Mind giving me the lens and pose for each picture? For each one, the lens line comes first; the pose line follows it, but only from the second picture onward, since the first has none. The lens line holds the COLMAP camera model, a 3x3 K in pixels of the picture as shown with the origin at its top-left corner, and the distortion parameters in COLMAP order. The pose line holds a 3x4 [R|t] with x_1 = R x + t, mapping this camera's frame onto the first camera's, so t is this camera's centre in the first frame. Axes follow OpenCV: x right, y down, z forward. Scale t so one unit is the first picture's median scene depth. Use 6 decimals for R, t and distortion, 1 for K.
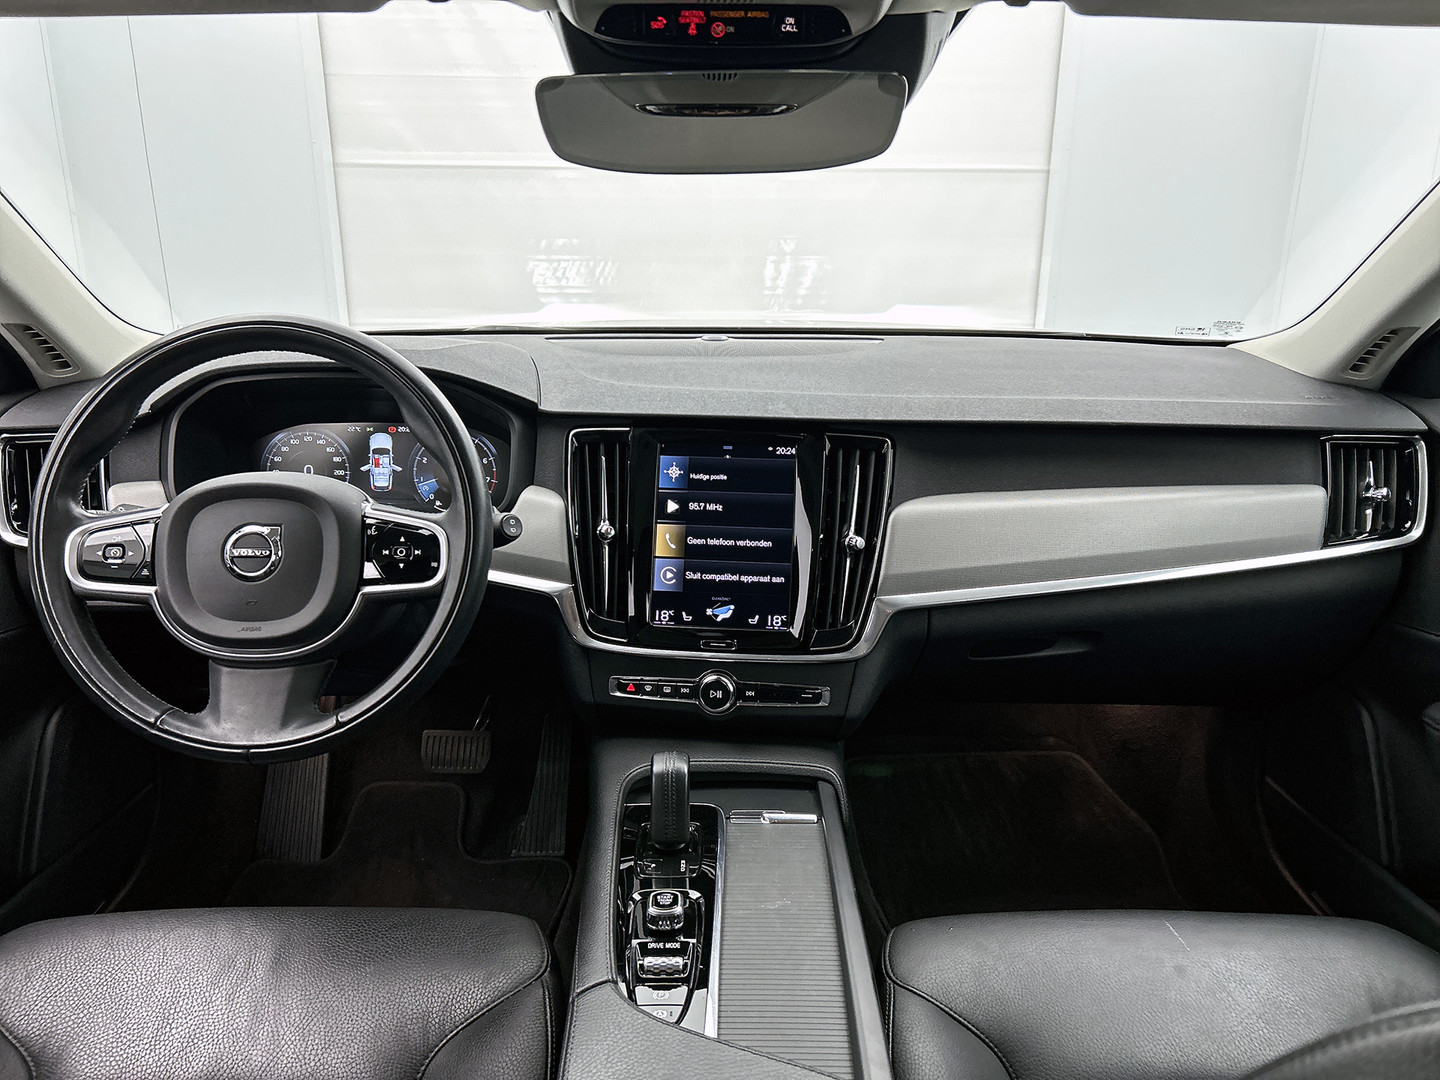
lens RADIAL K [[1085.0, 0, 724.5], [0, 1085.0, 541.0], [0, 0, 1]] dist [0.040286, -0.043257]
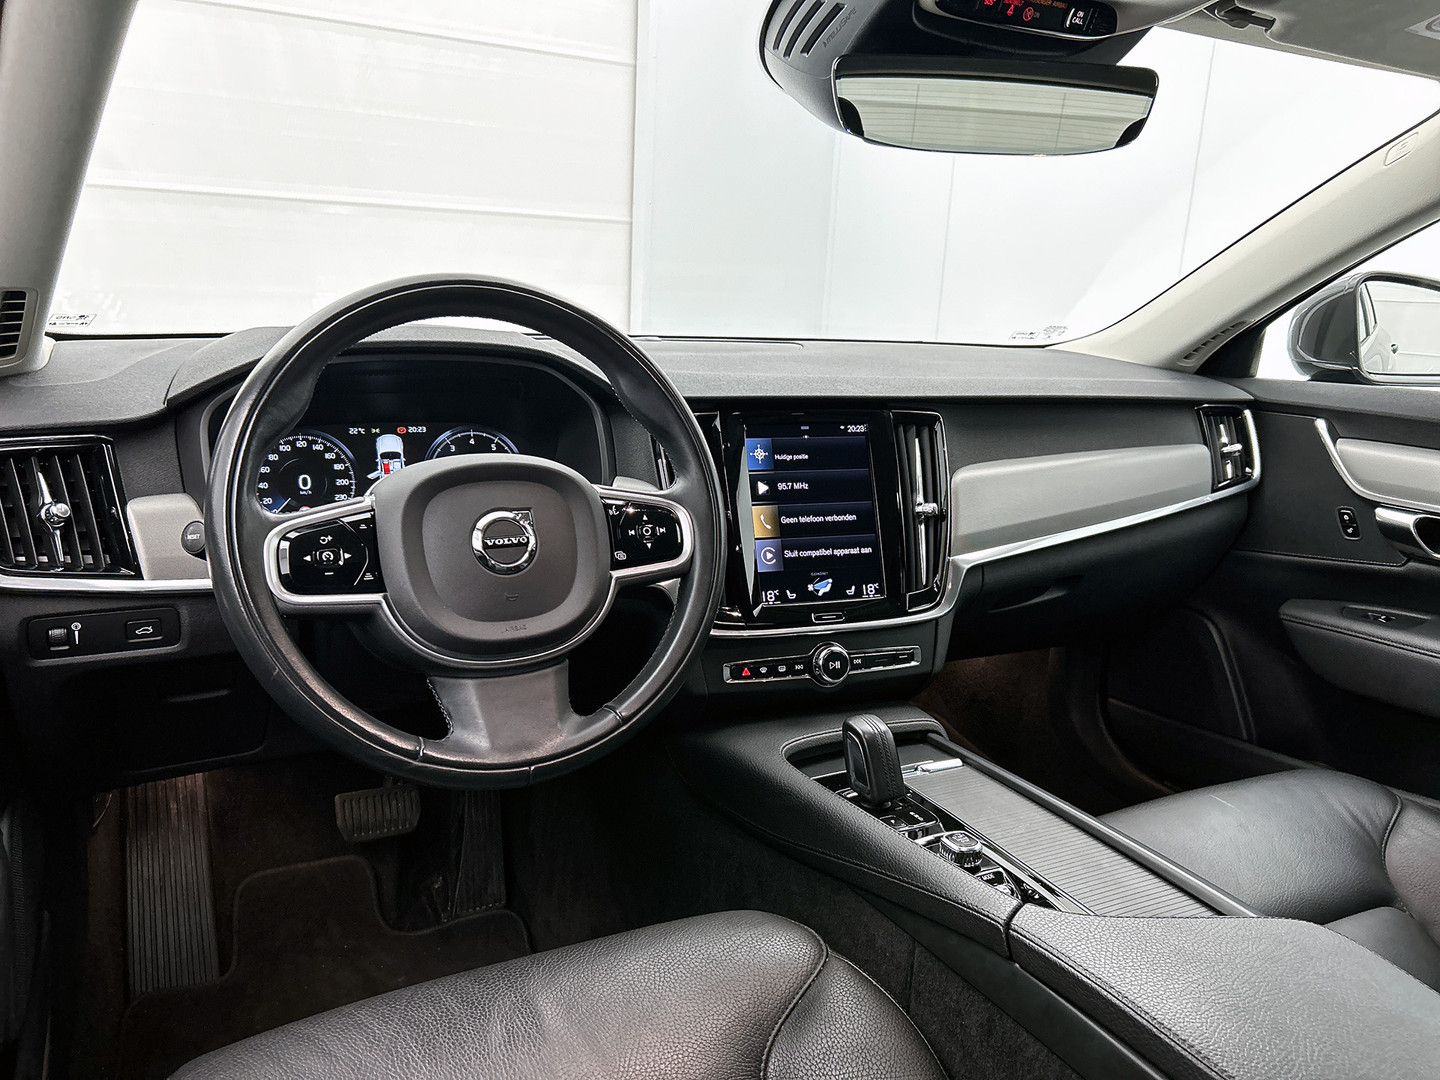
lens RADIAL K [[1085.0, 0, 729.1], [0, 1085.0, 543.0], [0, 0, 1]] dist [0.040286, -0.043257]
pose [[0.890764, -0.077622, 0.447787, -0.535561], [0.099412, 0.994724, -0.025325, 0.041750], [-0.443459, 0.067074, 0.893781, 0.117795]]
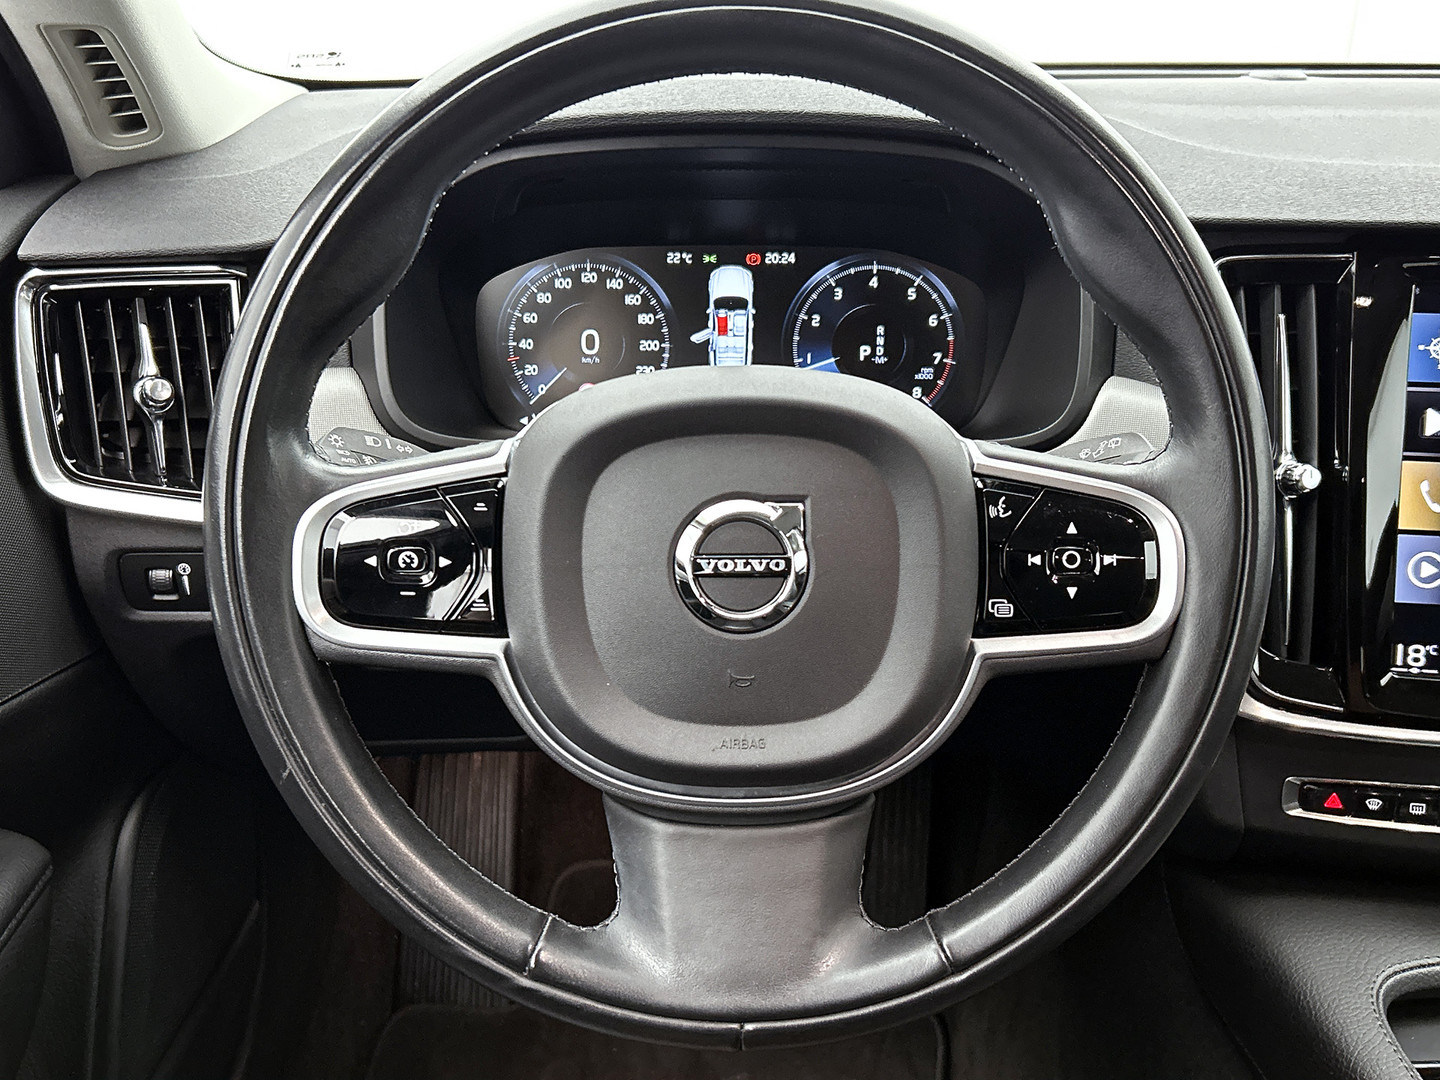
lens RADIAL K [[1451.4, 0, 726.6], [0, 1451.4, 536.4], [0, 0, 1]] dist [0.044043, 0.000000]
pose [[0.999803, 0.004891, -0.019235, -0.346018], [-0.003086, 0.995681, 0.092789, -0.041967], [0.019606, -0.092712, 0.995500, 0.359890]]
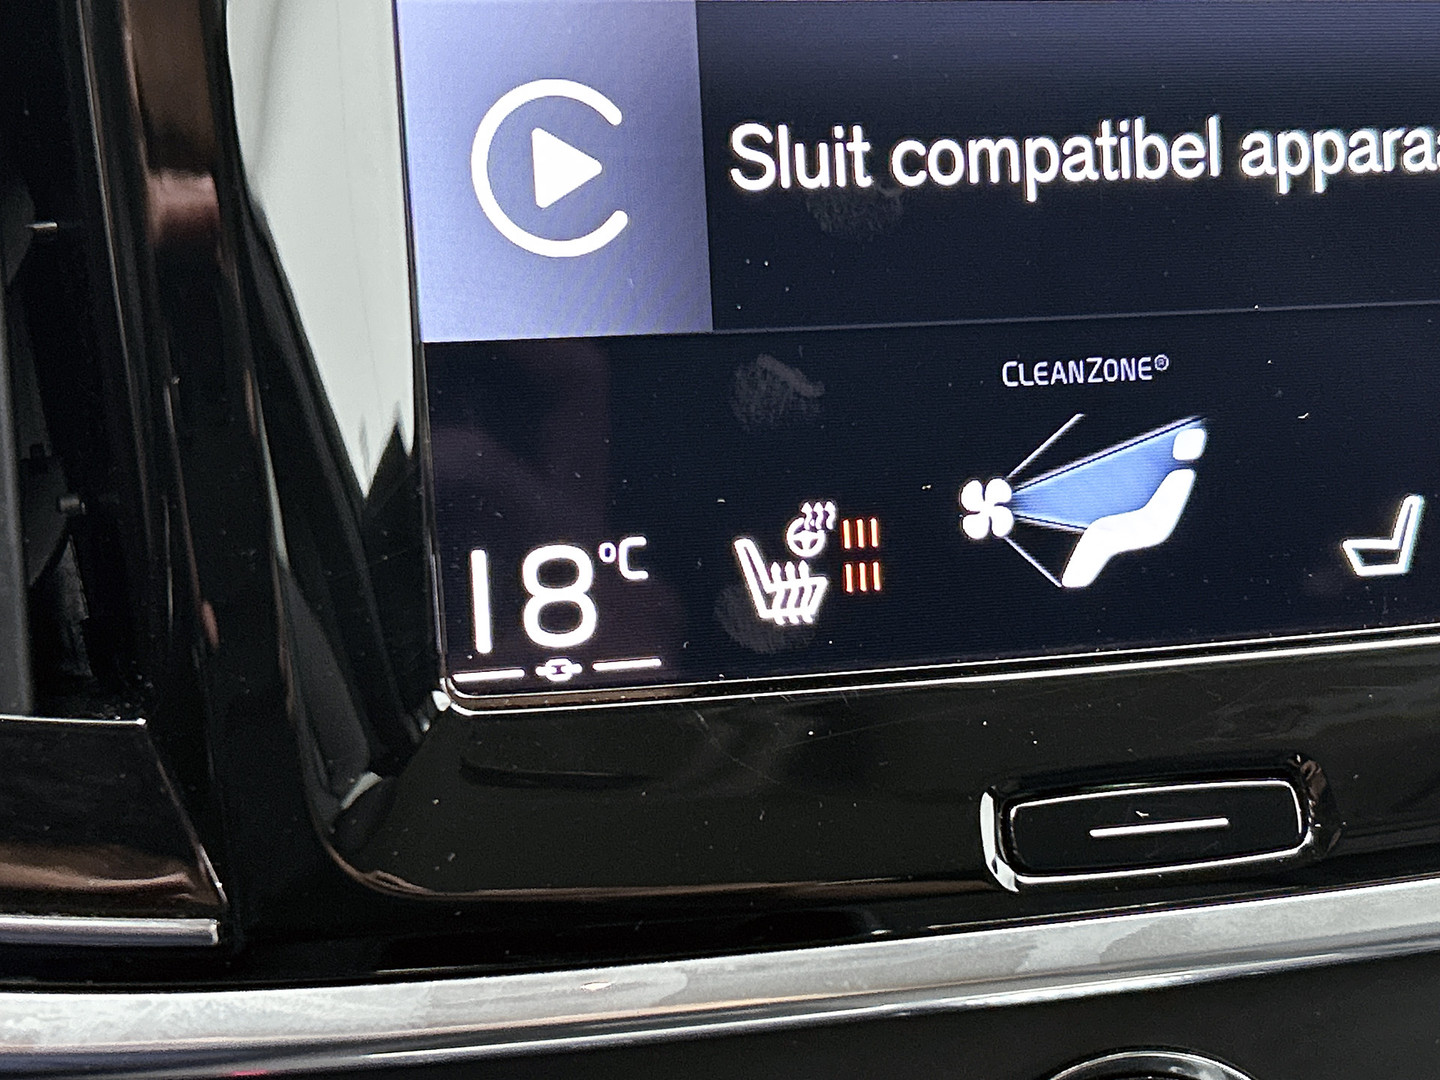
lens RADIAL K [[2489.8, 0, 721.5], [0, 2489.8, 543.3], [0, 0, 1]] dist [0.128307, 0.000000]
pose [[0.921343, -0.106984, 0.373740, -0.124116], [0.068722, 0.991068, 0.114283, 0.040013], [-0.382628, -0.079610, 0.920466, 0.792842]]
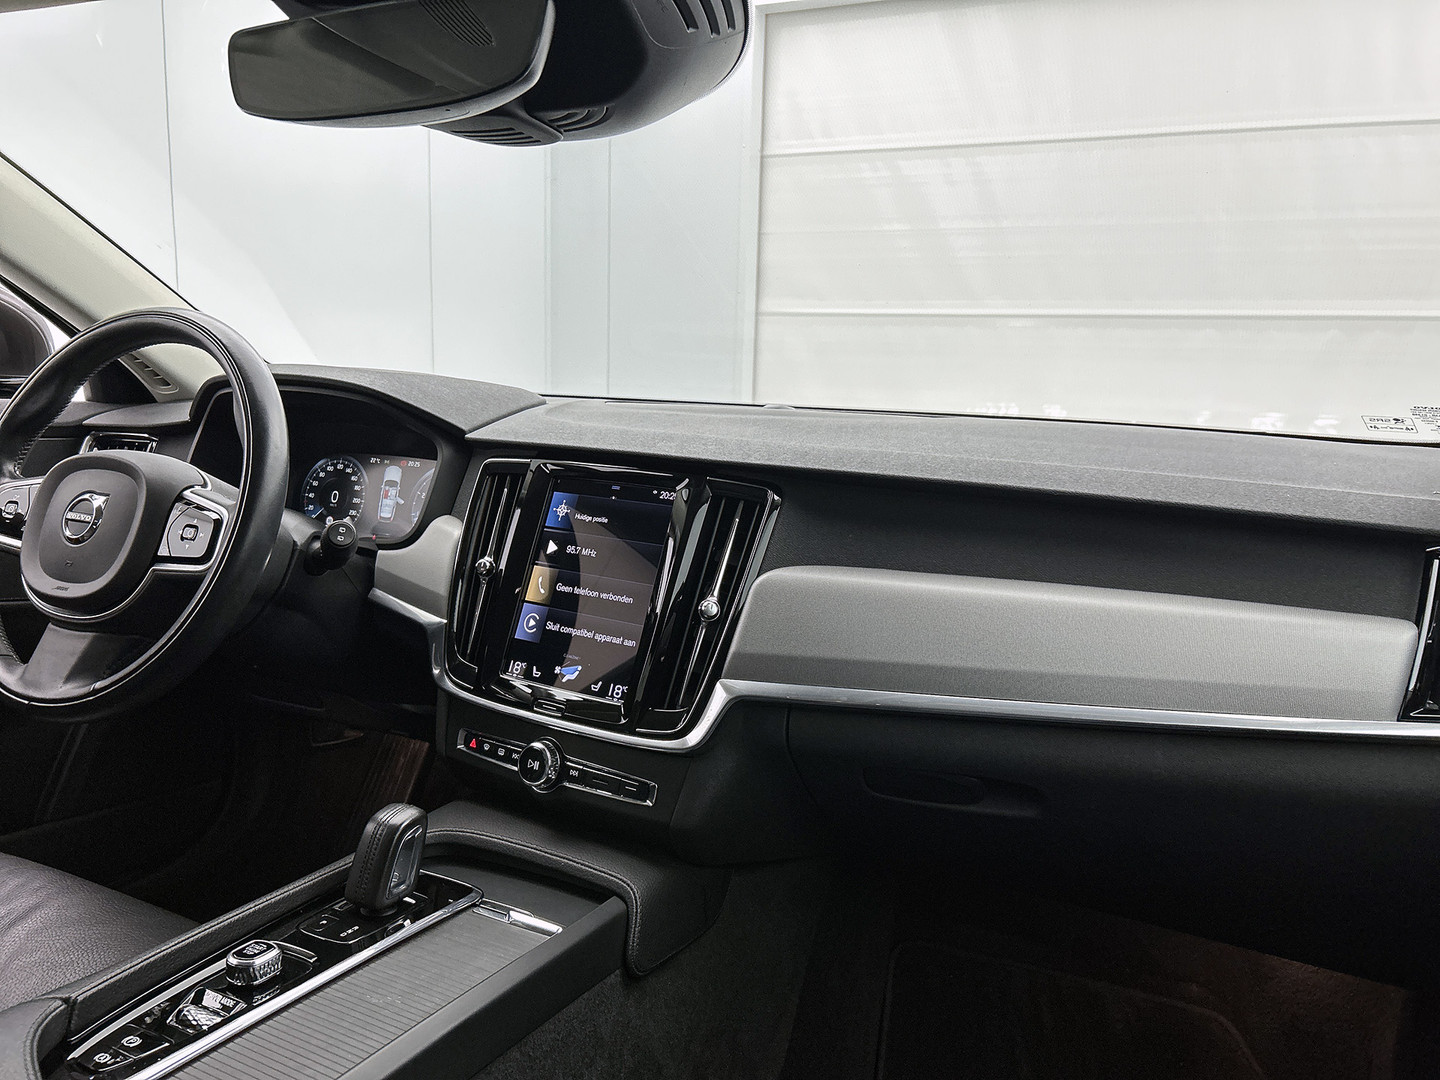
lens RADIAL K [[1085.0, 0, 722.0], [0, 1085.0, 548.9], [0, 0, 1]] dist [0.040286, -0.043257]
pose [[0.890444, 0.098948, -0.444206, 0.475233], [-0.164408, 0.980099, -0.111248, 0.045440], [0.424358, 0.172091, 0.888991, 0.270870]]
